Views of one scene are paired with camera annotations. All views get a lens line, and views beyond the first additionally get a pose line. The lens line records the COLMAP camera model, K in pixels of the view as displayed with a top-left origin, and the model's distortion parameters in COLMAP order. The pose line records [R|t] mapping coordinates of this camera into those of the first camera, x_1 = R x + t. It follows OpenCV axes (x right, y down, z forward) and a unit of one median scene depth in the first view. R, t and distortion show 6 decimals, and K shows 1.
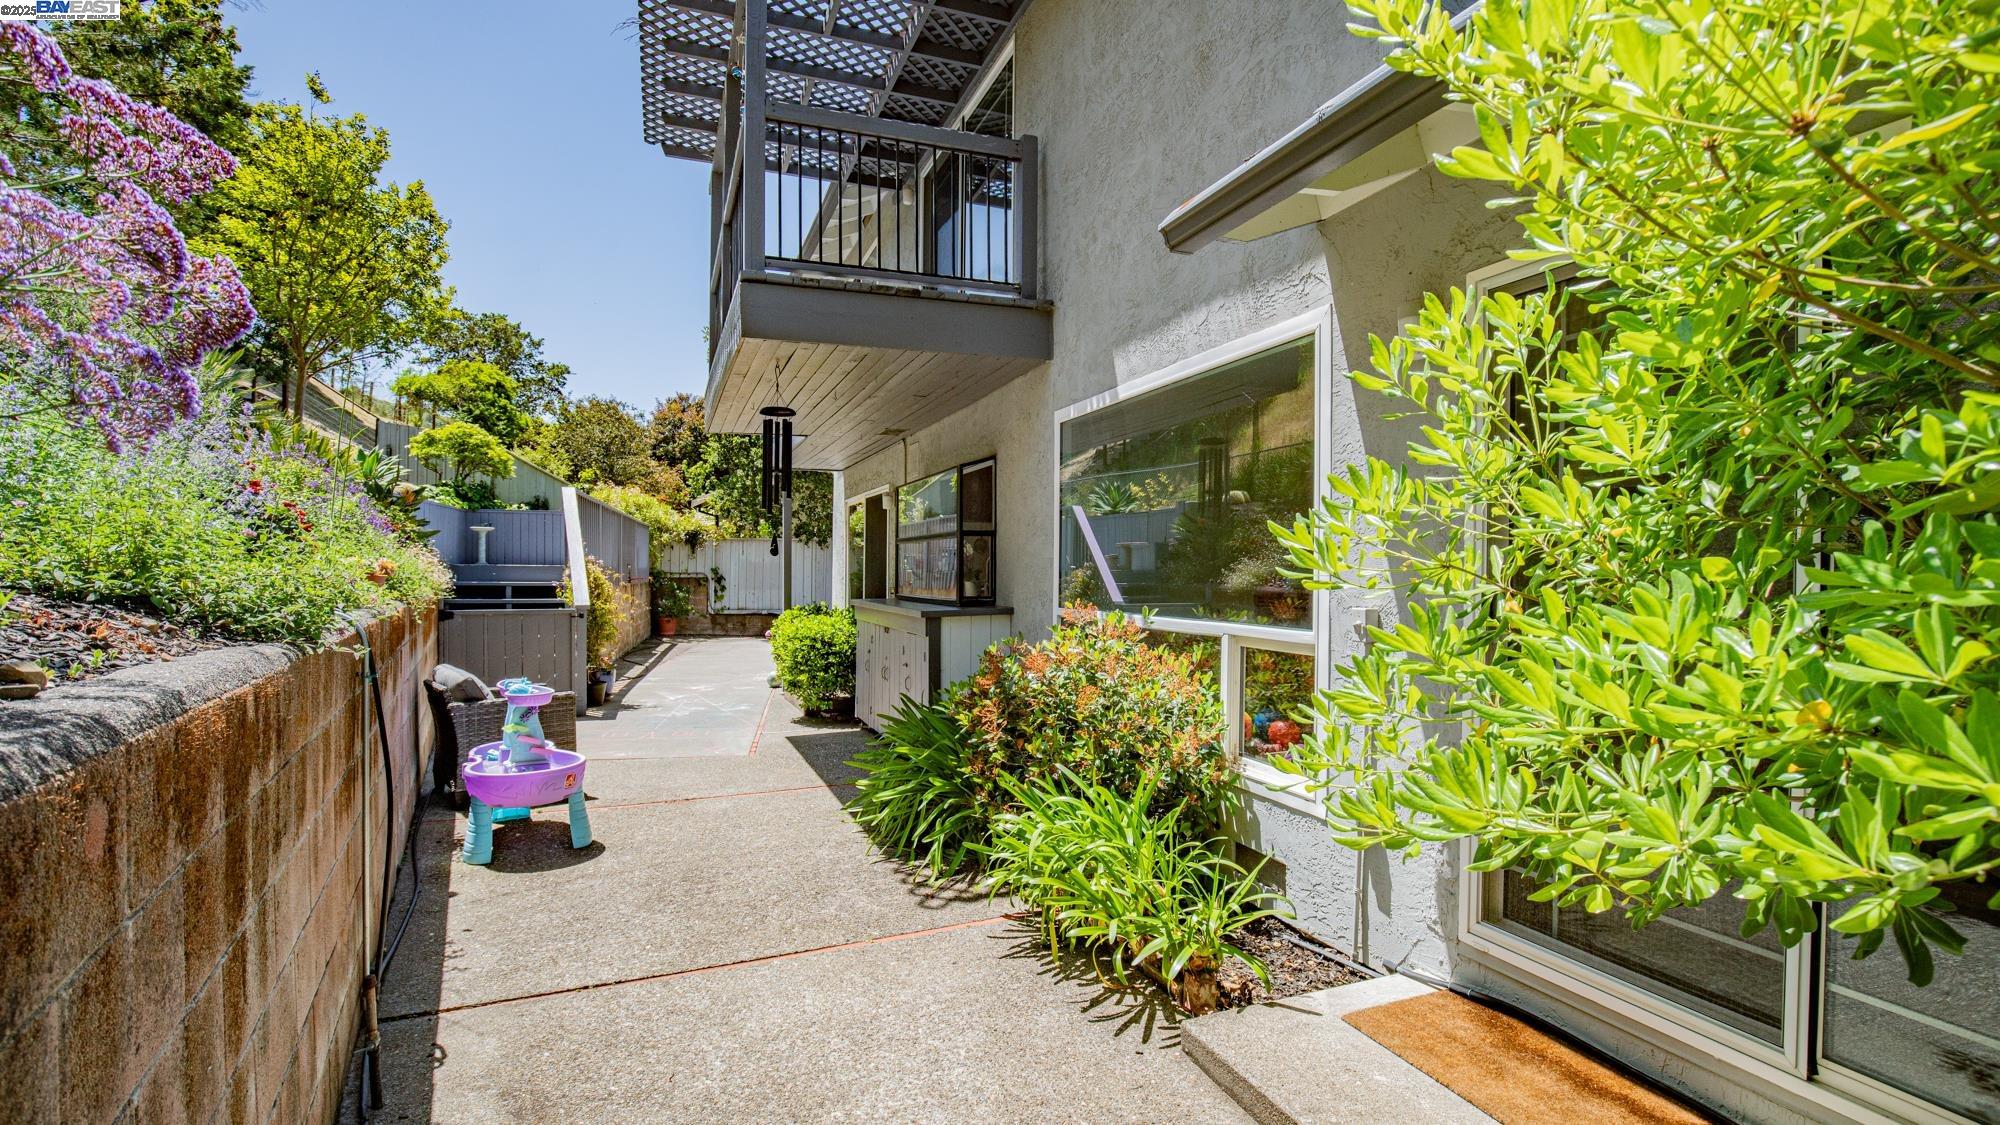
lens RADIAL K [[923.7, 0, 1002.3], [0, 923.7, 568.3], [0, 0, 1]] dist [-0.014483, 0.002301]
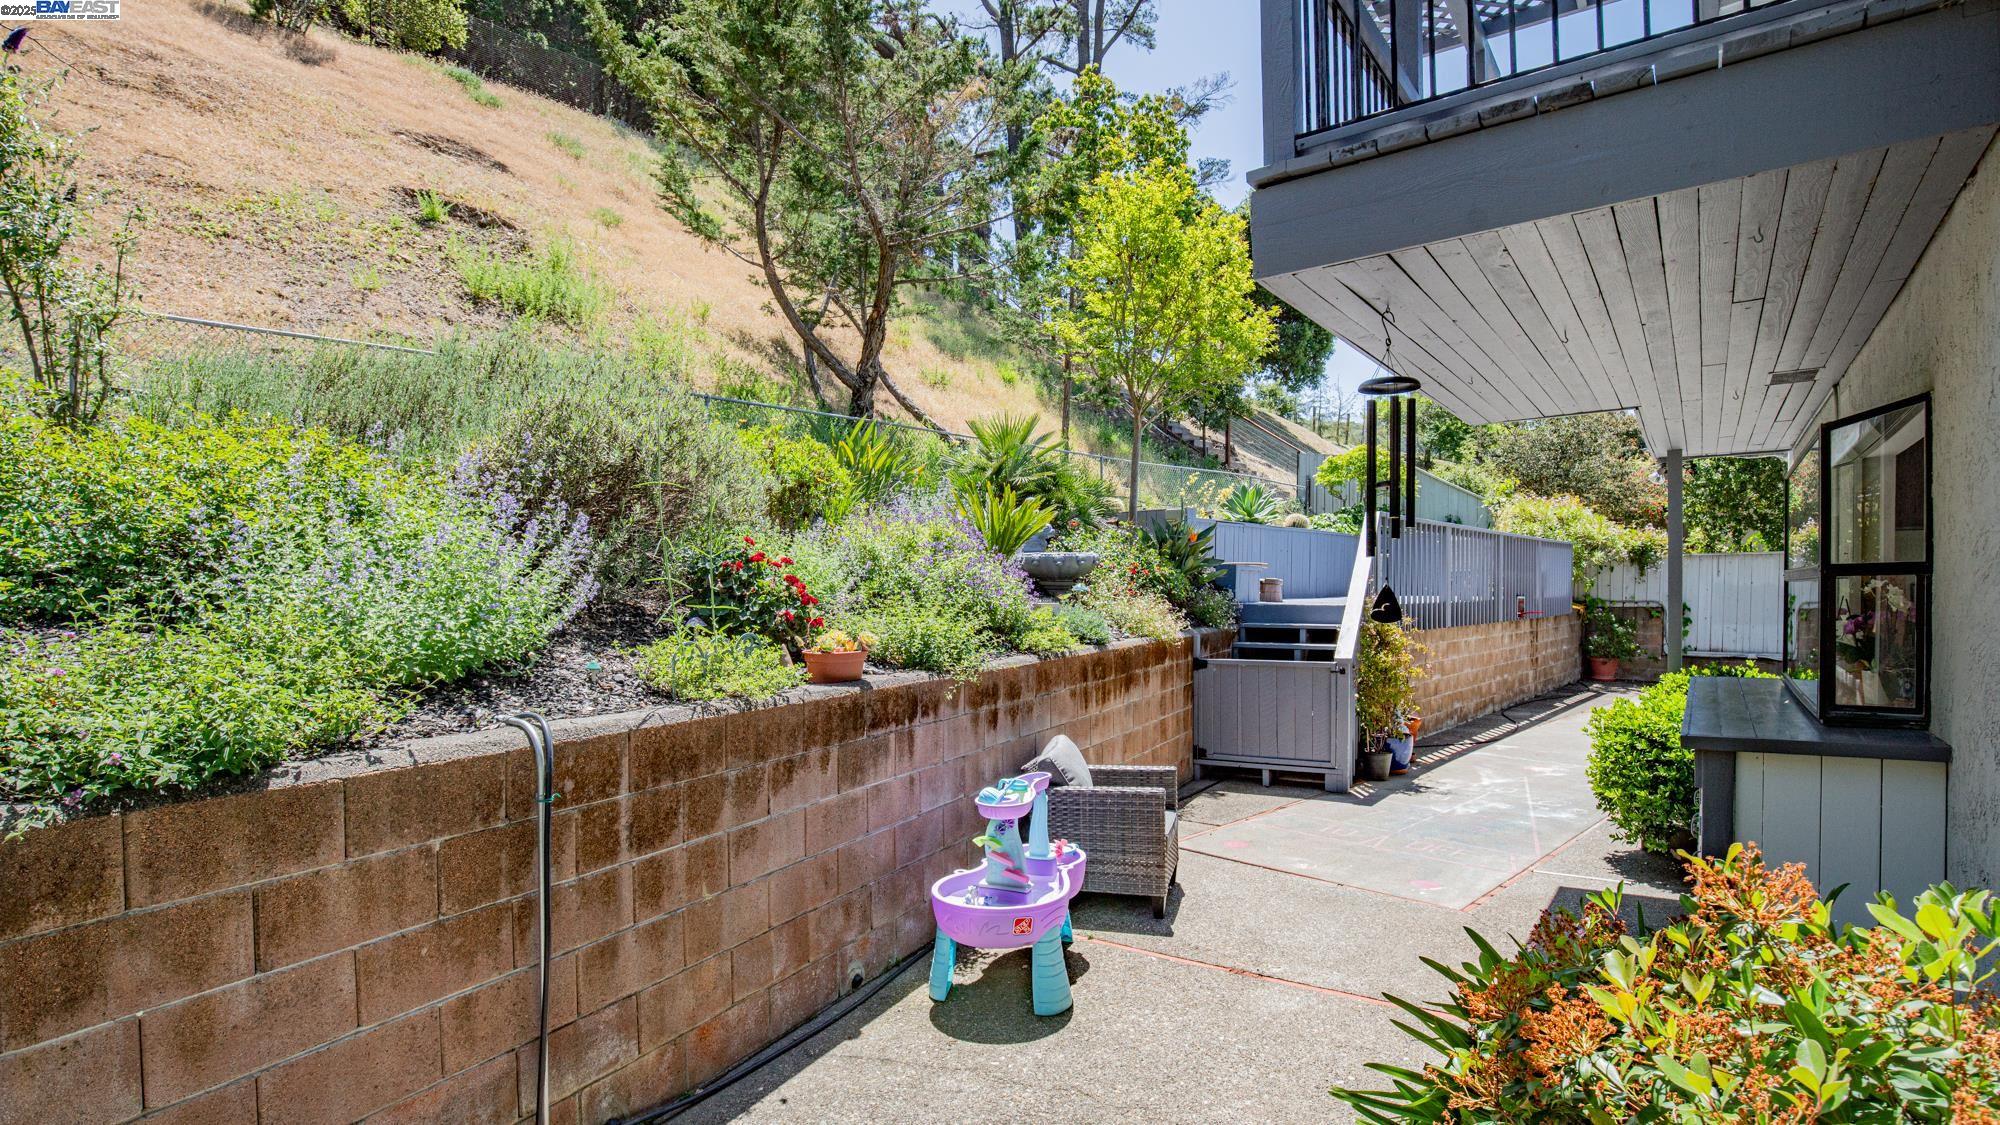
lens RADIAL K [[966.6, 0, 1012.0], [0, 966.6, 598.1], [0, 0, 1]] dist [-0.015616, -0.000115]
pose [[0.551898, 0.000885, -0.833911, 0.100159], [0.011375, 0.999898, 0.008589, -0.024730], [0.833834, -0.014226, 0.551832, 0.287347]]
